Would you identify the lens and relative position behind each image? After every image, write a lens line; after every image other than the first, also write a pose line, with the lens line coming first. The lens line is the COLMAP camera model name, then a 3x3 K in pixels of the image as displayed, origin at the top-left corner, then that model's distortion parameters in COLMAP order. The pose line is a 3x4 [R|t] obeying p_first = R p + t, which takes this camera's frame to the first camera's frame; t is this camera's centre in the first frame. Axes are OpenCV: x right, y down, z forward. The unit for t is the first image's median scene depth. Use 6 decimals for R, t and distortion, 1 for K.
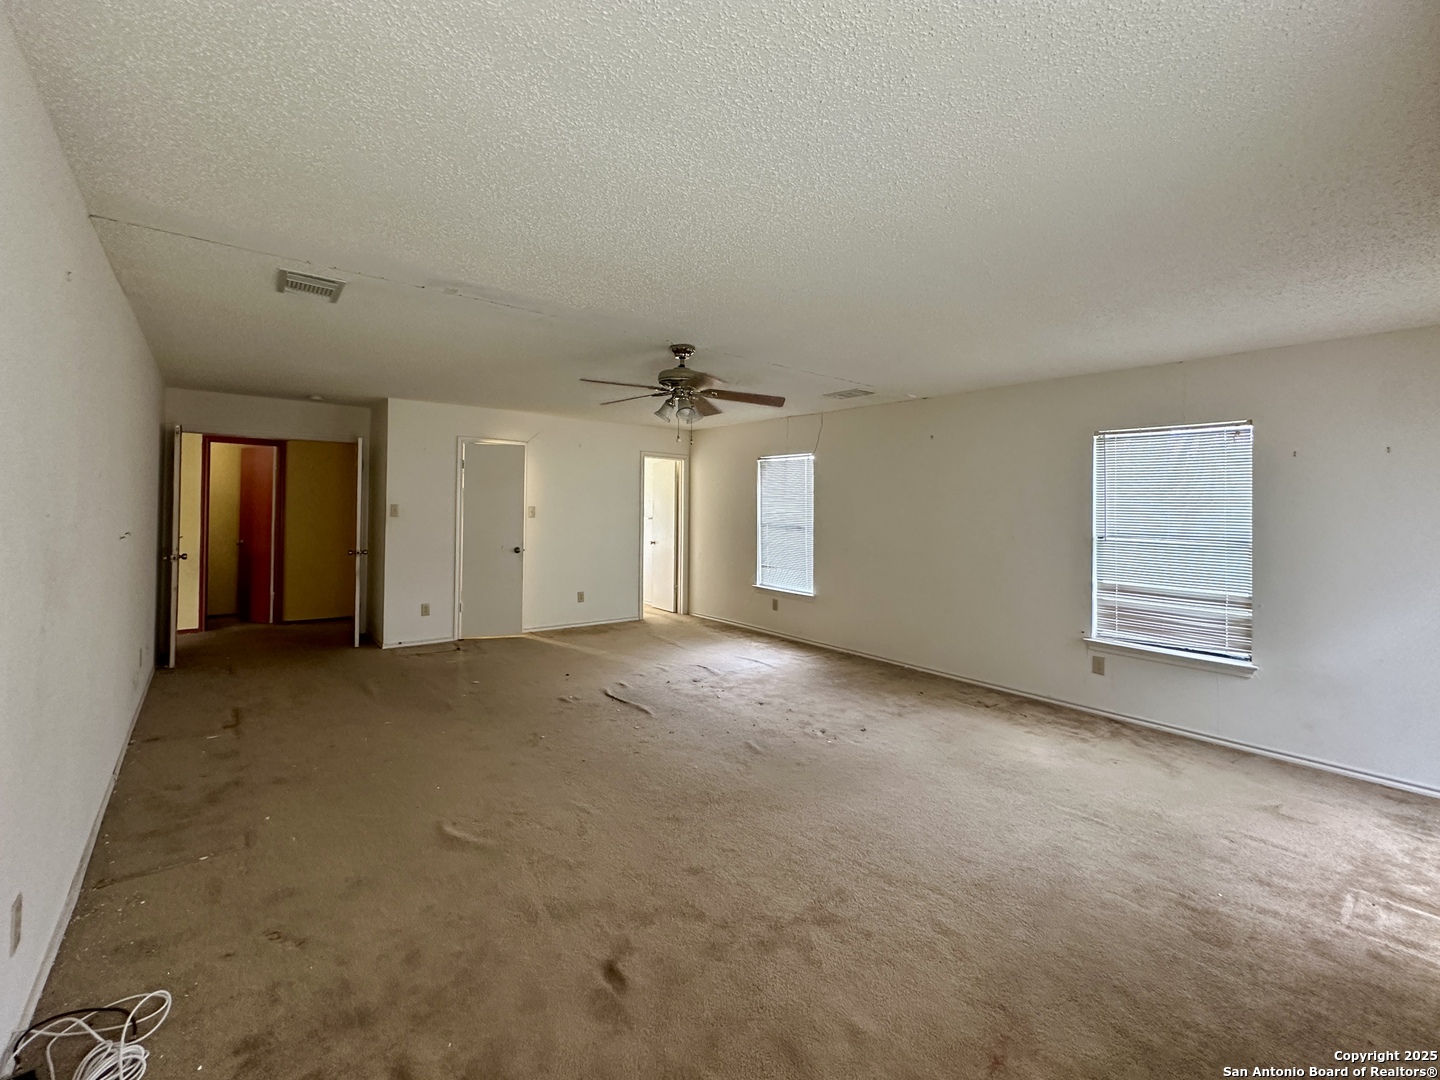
lens RADIAL K [[579.2, 0, 718.4], [0, 579.2, 539.2], [0, 0, 1]] dist [-0.001572, 0.000405]
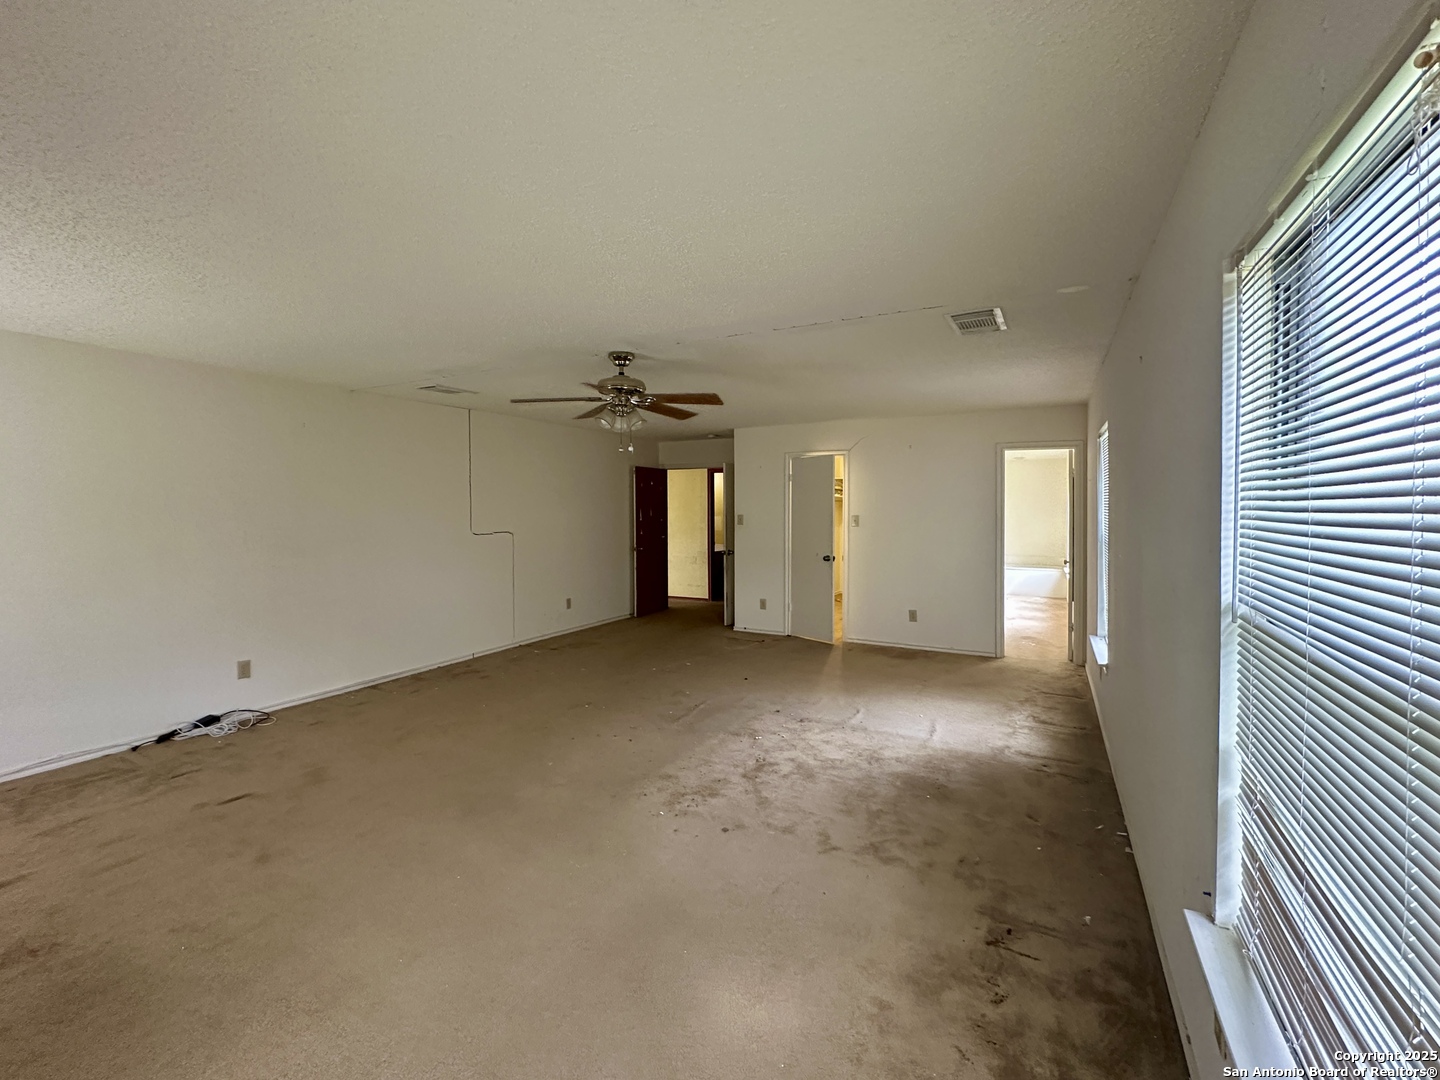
lens RADIAL K [[579.2, 0, 718.4], [0, 579.2, 539.2], [0, 0, 1]] dist [-0.001572, 0.000405]
pose [[0.455875, 0.028920, -0.889574, 0.517533], [-0.044120, 0.998977, 0.009867, -0.017694], [0.888950, 0.034750, 0.456685, 0.395582]]
